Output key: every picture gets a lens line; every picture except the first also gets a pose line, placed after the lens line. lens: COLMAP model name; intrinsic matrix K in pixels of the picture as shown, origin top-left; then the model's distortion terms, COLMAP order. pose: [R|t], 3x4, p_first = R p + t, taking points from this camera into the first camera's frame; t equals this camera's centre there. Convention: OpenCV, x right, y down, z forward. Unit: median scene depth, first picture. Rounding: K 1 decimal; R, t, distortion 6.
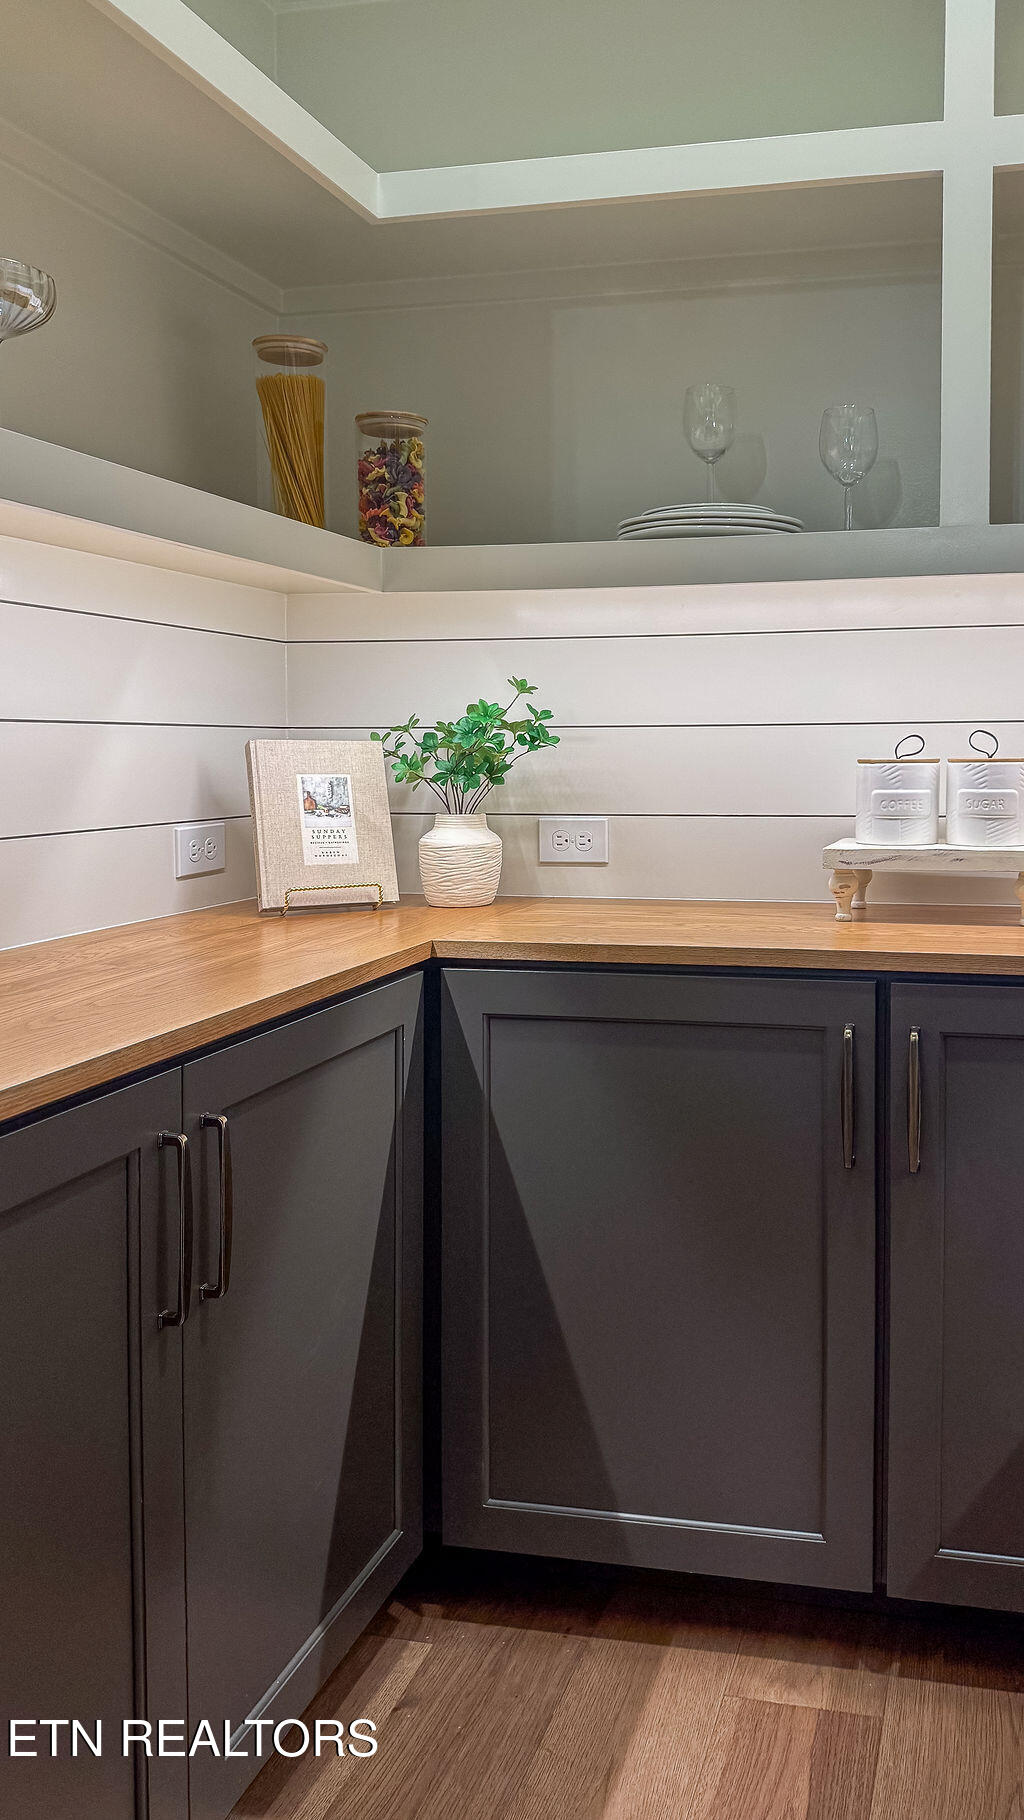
lens RADIAL K [[1815.3, 0, 509.0], [0, 1815.3, 879.7], [0, 0, 1]] dist [0.112037, -0.279226]
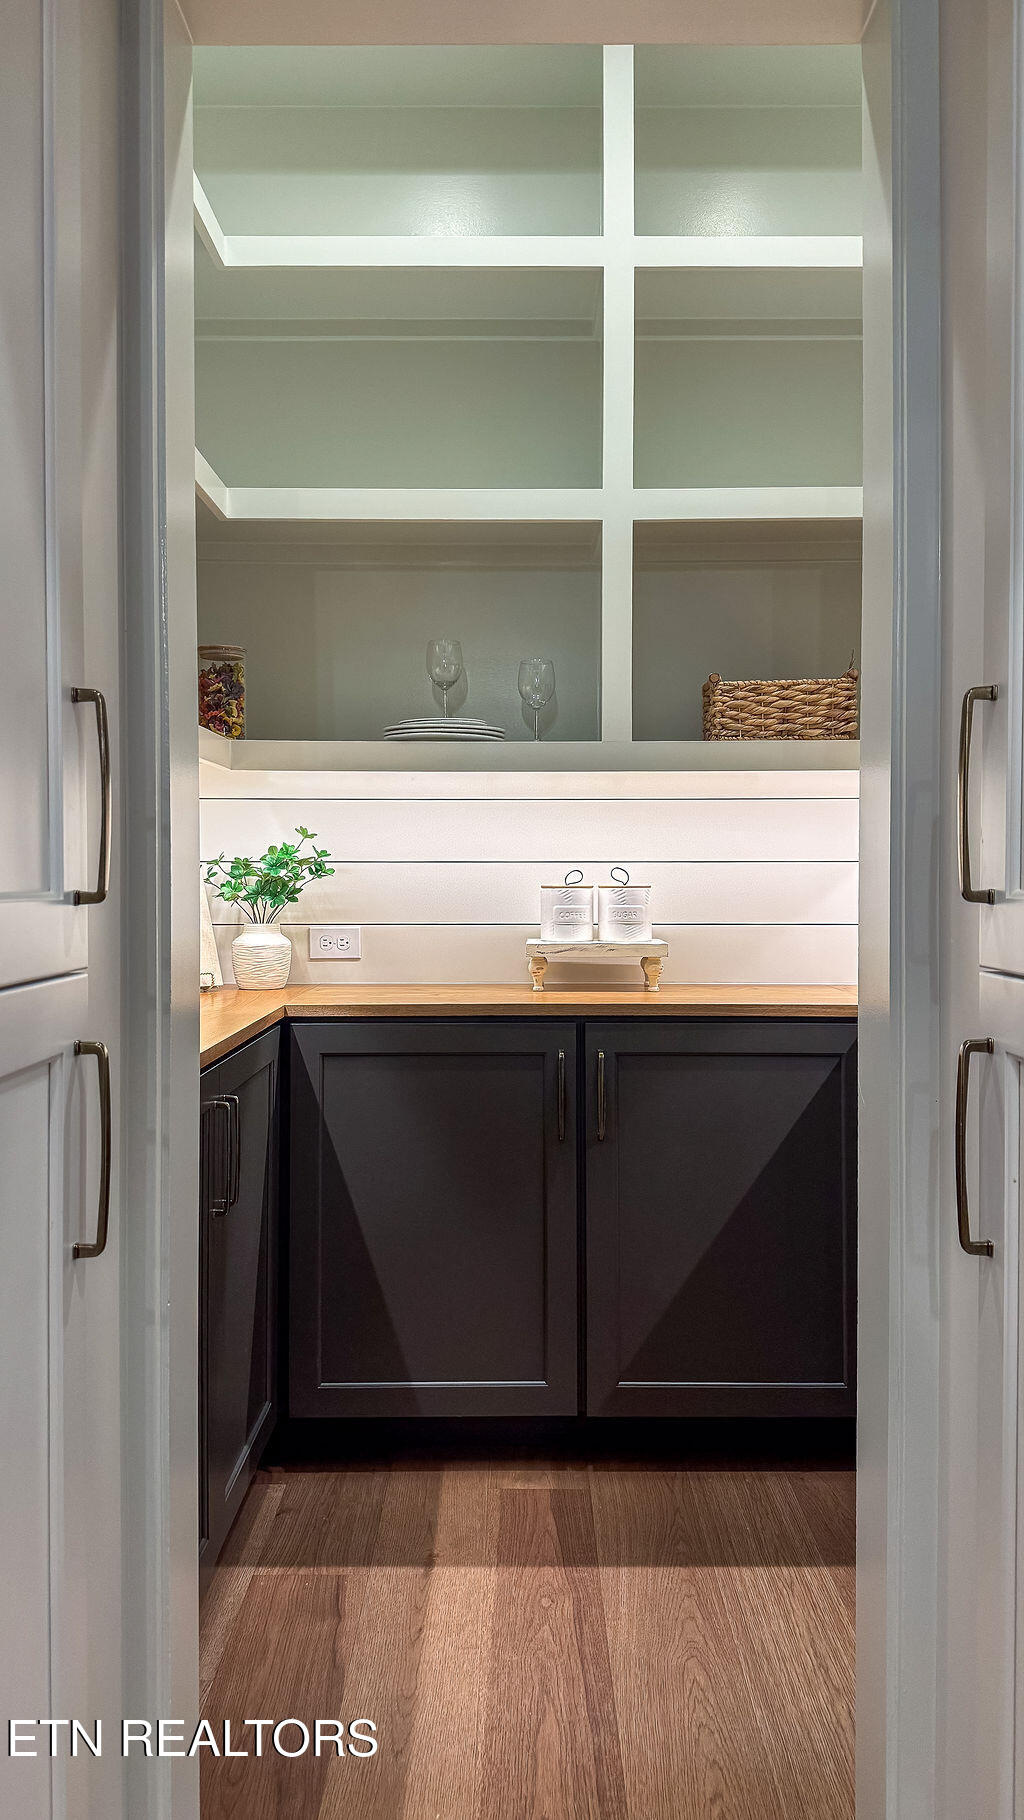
lens RADIAL K [[1815.3, 0, 509.0], [0, 1815.3, 879.7], [0, 0, 1]] dist [0.112037, -0.279226]
pose [[0.965473, 0.004553, 0.260463, -0.232107], [0.014518, 0.997353, -0.071246, 0.036754], [-0.260098, 0.072567, 0.962852, -0.453632]]
